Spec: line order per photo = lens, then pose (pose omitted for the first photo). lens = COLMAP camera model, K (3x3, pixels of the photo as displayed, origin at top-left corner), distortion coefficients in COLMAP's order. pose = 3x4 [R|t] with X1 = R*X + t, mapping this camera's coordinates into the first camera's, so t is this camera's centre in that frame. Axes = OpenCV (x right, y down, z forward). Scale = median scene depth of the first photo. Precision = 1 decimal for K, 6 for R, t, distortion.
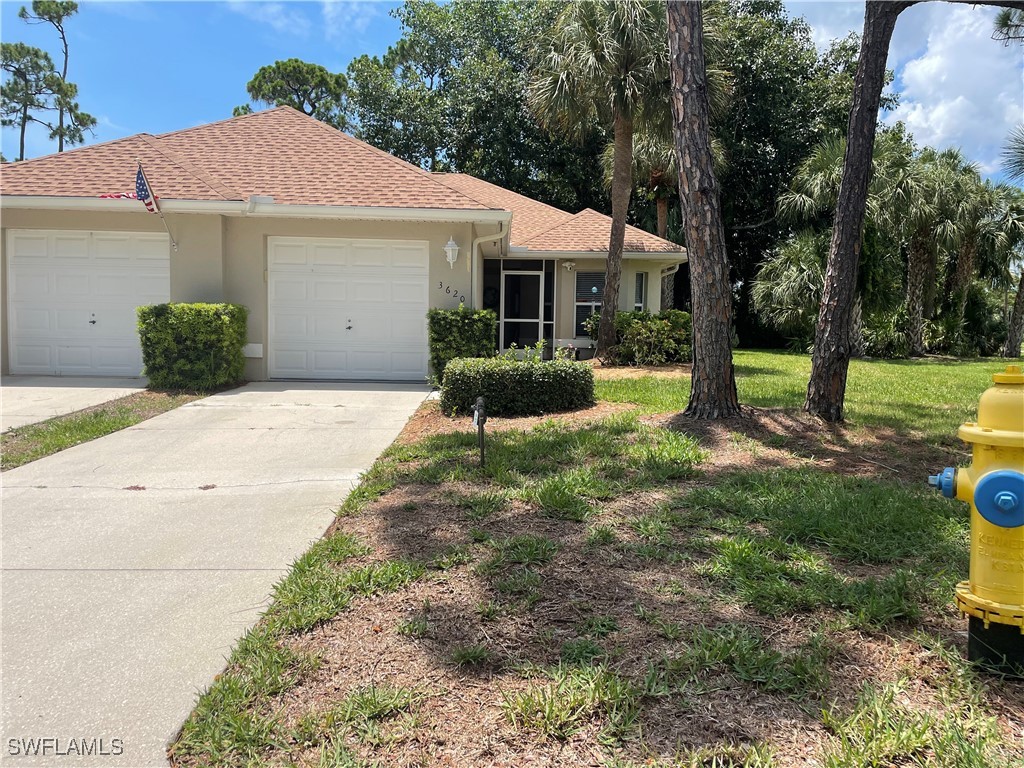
lens RADIAL K [[783.1, 0, 511.1], [0, 783.1, 383.1], [0, 0, 1]] dist [0.000484, -0.003179]
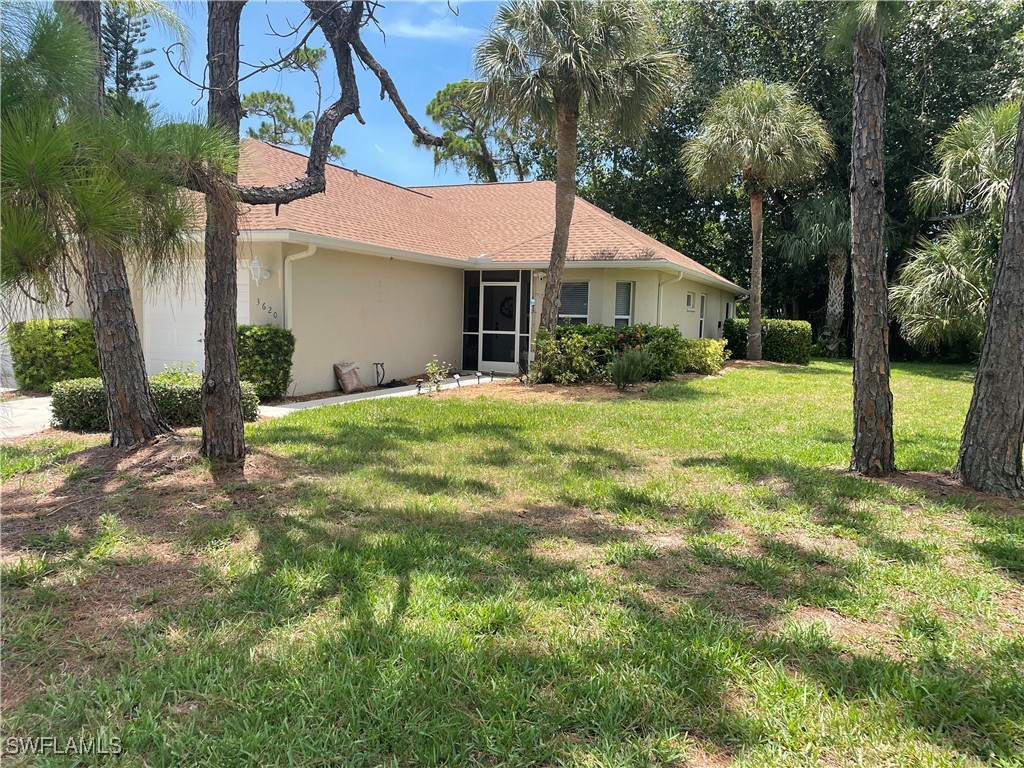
lens RADIAL K [[783.1, 0, 511.9], [0, 783.1, 383.9], [0, 0, 1]] dist [0.000484, -0.003179]
pose [[0.912264, 0.041850, -0.407458, 0.430248], [-0.041583, 0.999090, 0.009517, -0.025704], [0.407486, 0.008261, 0.913174, 0.111652]]
